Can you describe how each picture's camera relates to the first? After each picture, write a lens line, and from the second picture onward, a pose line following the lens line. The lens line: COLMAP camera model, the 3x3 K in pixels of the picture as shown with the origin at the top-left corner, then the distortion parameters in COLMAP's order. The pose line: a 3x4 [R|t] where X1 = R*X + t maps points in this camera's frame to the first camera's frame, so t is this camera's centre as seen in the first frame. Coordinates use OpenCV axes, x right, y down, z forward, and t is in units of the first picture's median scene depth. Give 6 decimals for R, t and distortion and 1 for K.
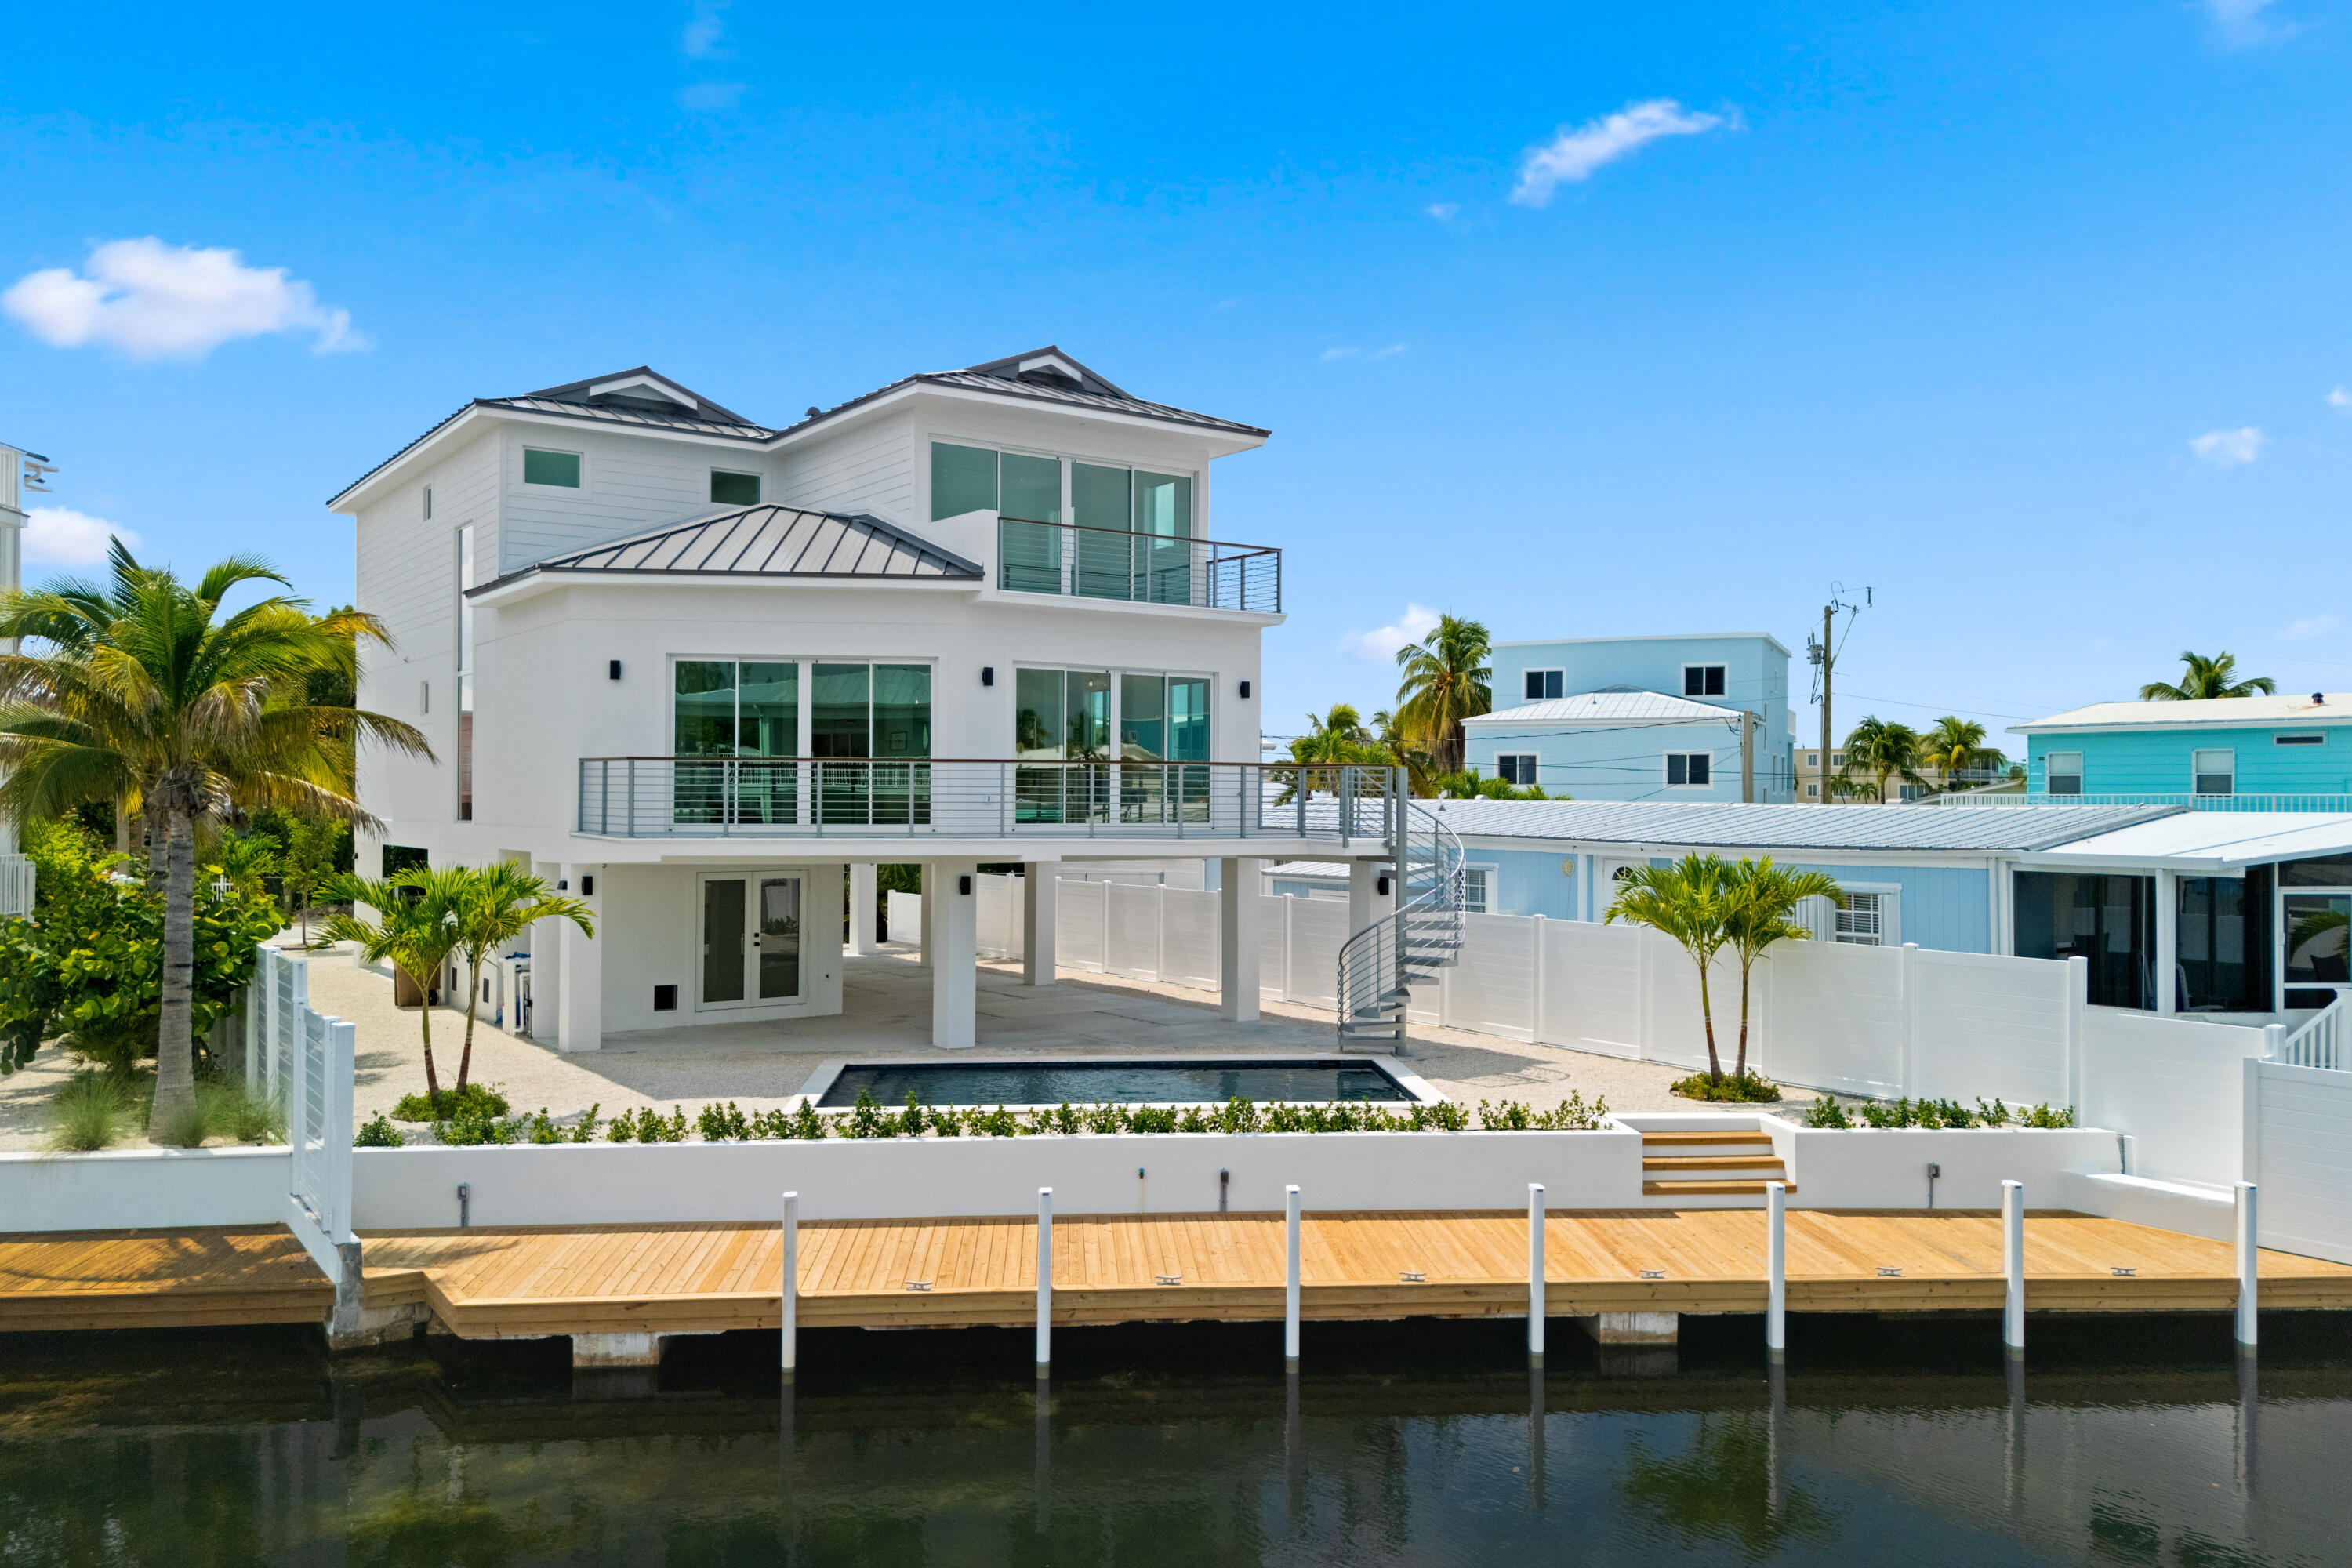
lens RADIAL K [[1756.6, 0, 1176.0], [0, 1756.6, 784.0], [0, 0, 1]] dist [0.059478, -0.047986]
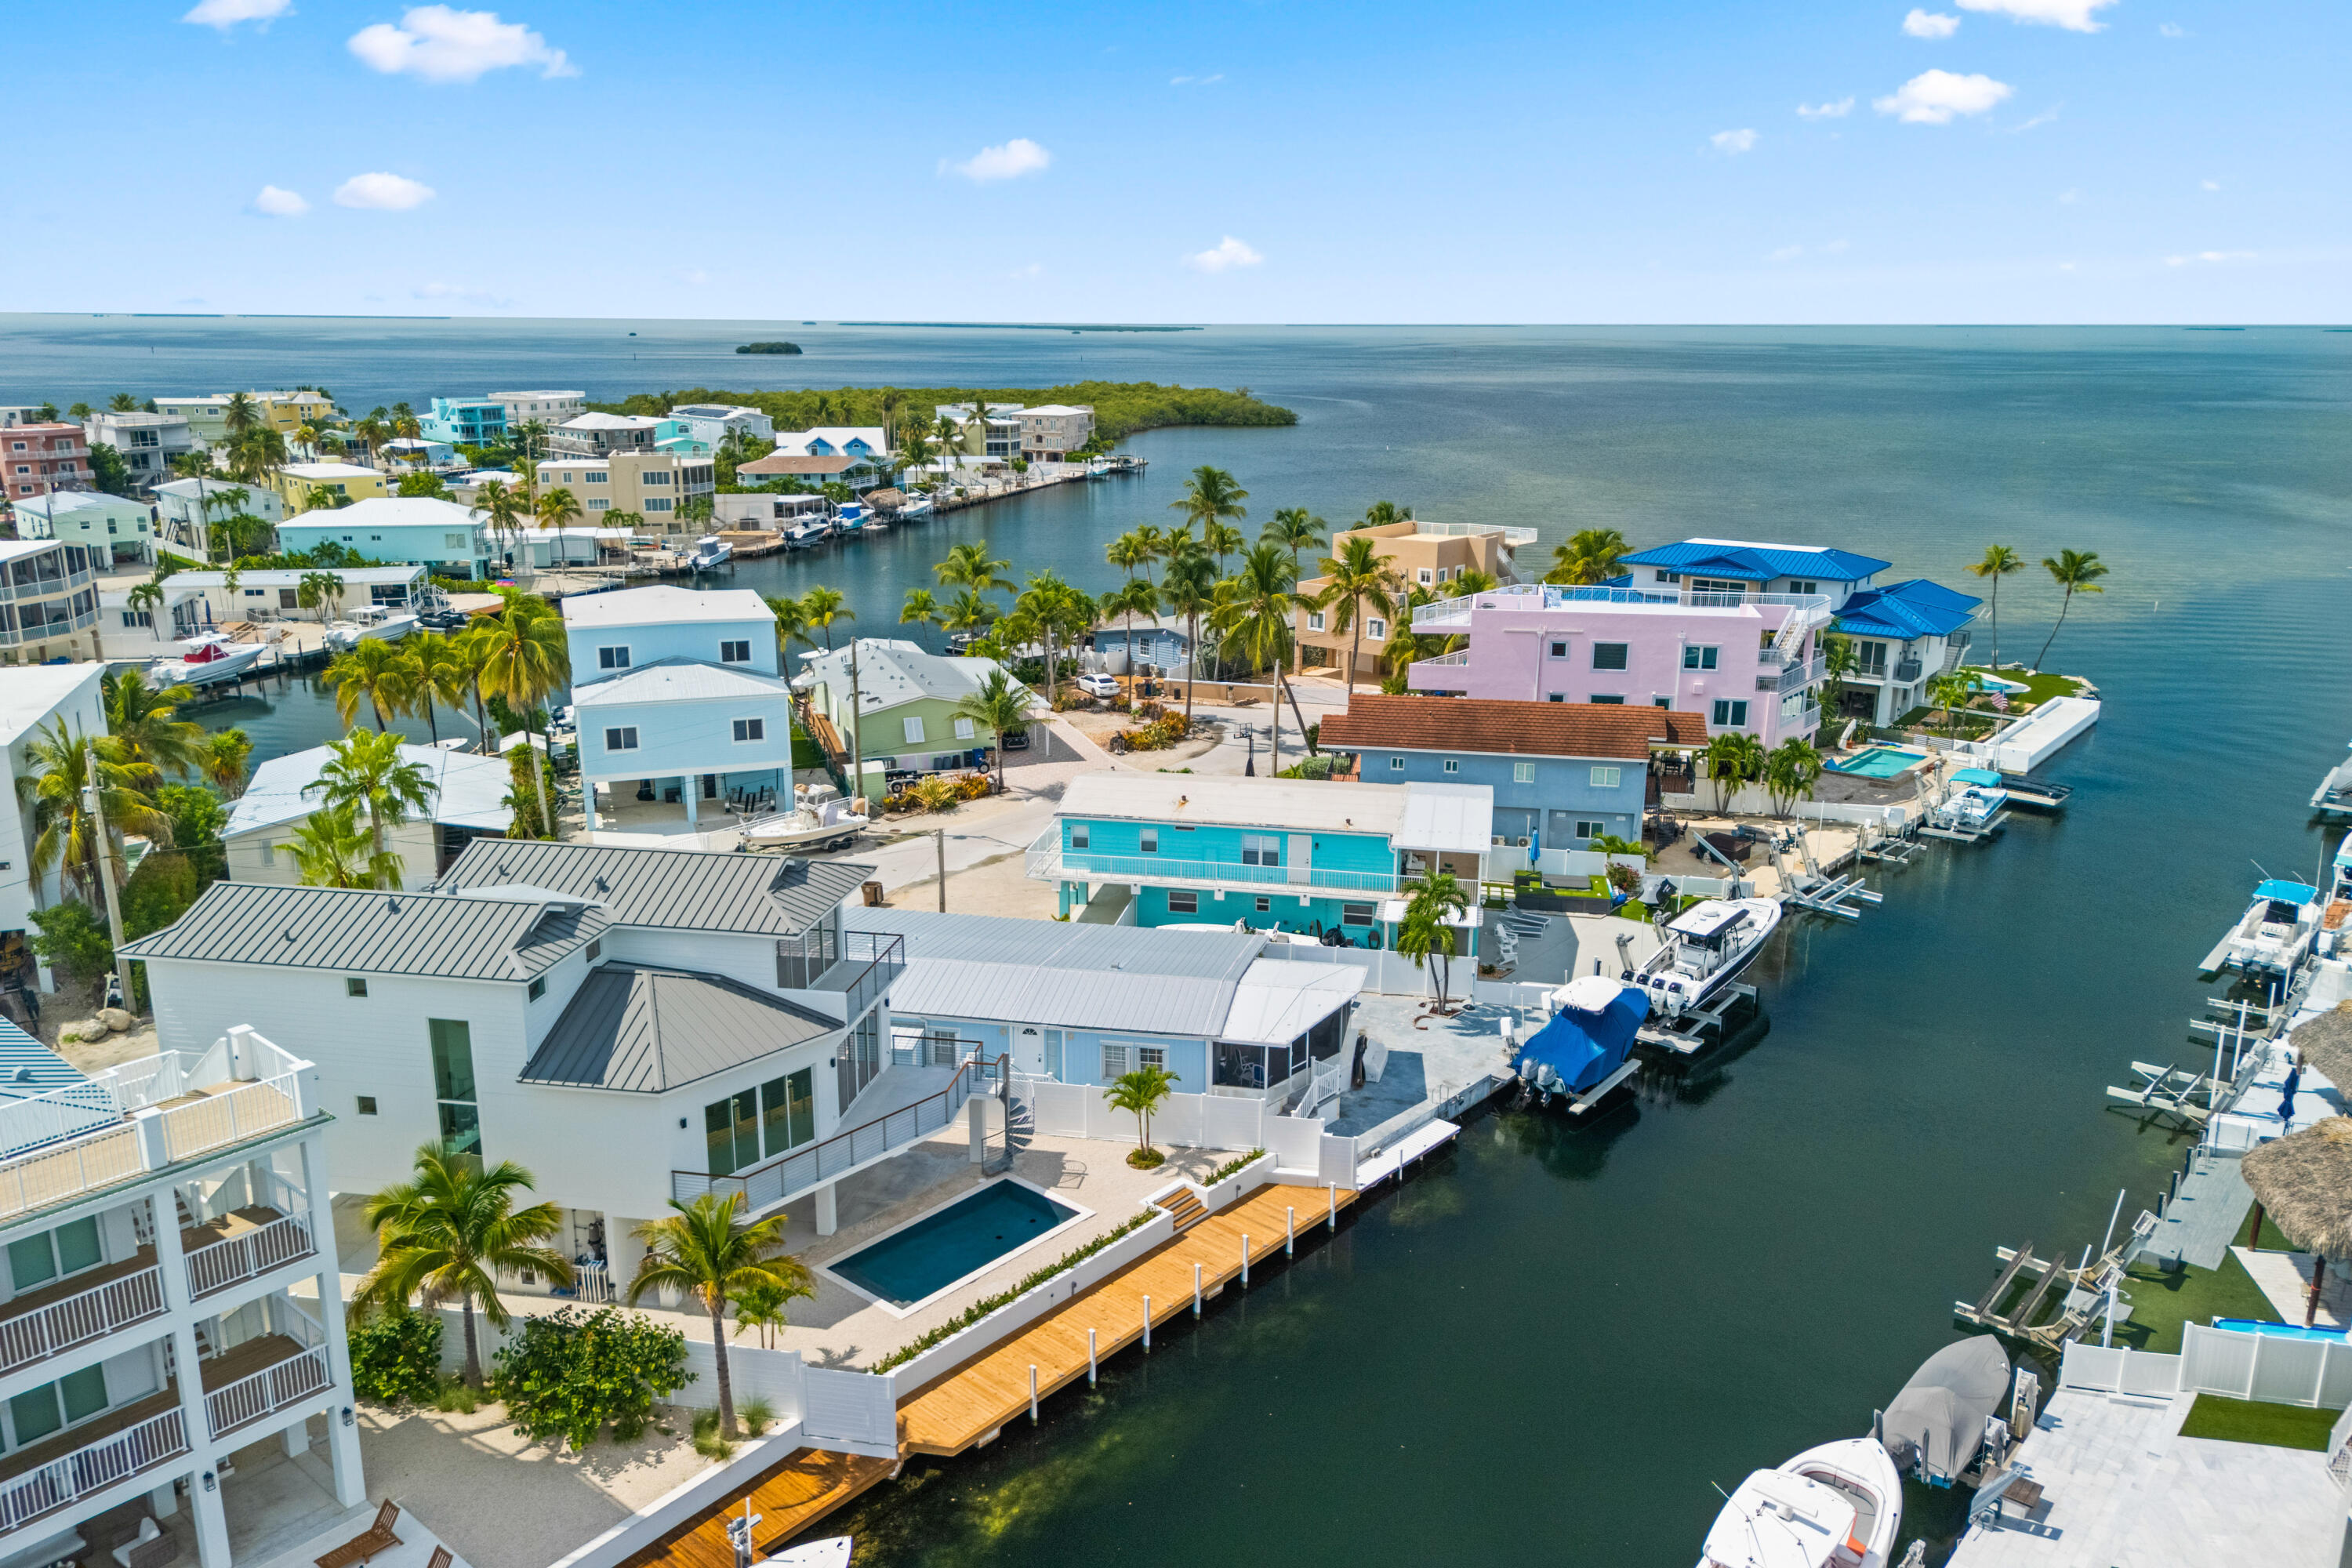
lens RADIAL K [[1721.6, 0, 1176.0], [0, 1721.6, 784.0], [0, 0, 1]] dist [0.079138, -0.078376]
pose [[0.714079, -0.181894, 0.676021, -1.295813], [-0.006283, 0.963952, 0.266003, -1.050545], [-0.700036, -0.194195, 0.687195, -0.692596]]
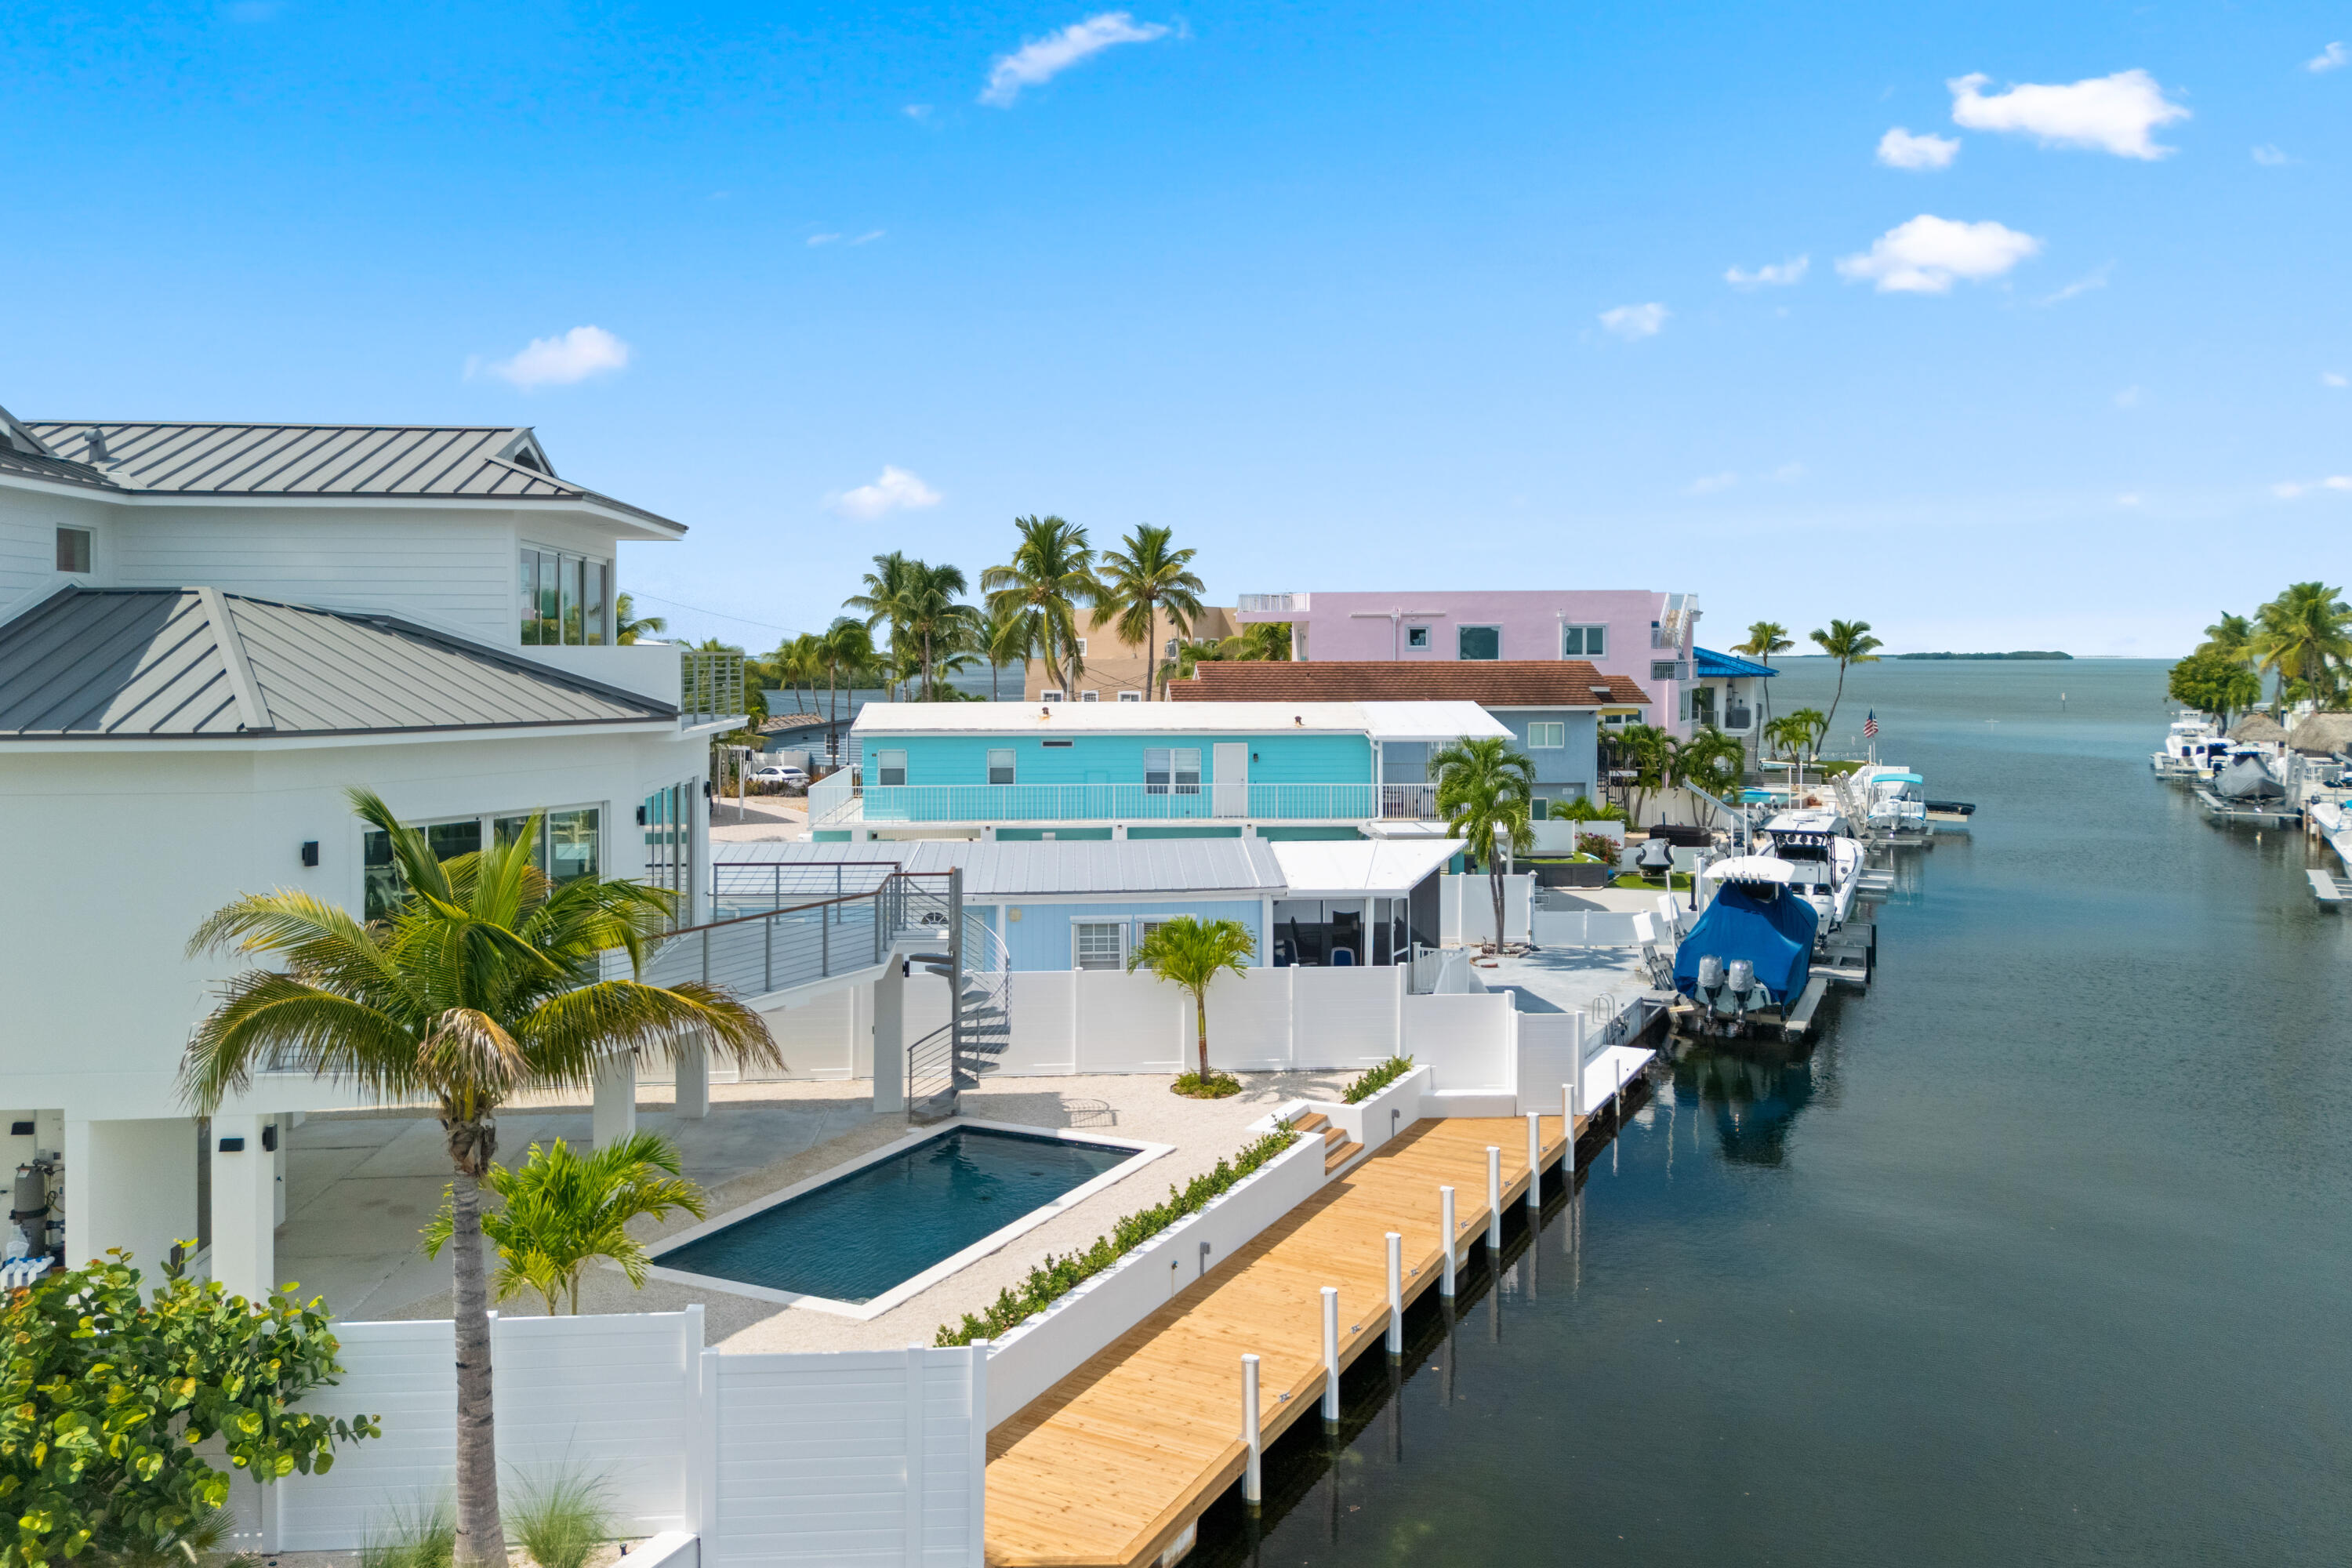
lens RADIAL K [[1760.5, 0, 1180.0], [0, 1760.5, 675.4], [0, 0, 1]] dist [0.094980, -0.060716]
pose [[0.516188, -0.015180, 0.856341, -0.896019], [-0.002776, 0.999808, 0.019396, -0.177781], [-0.856471, -0.012390, 0.516046, 0.299837]]
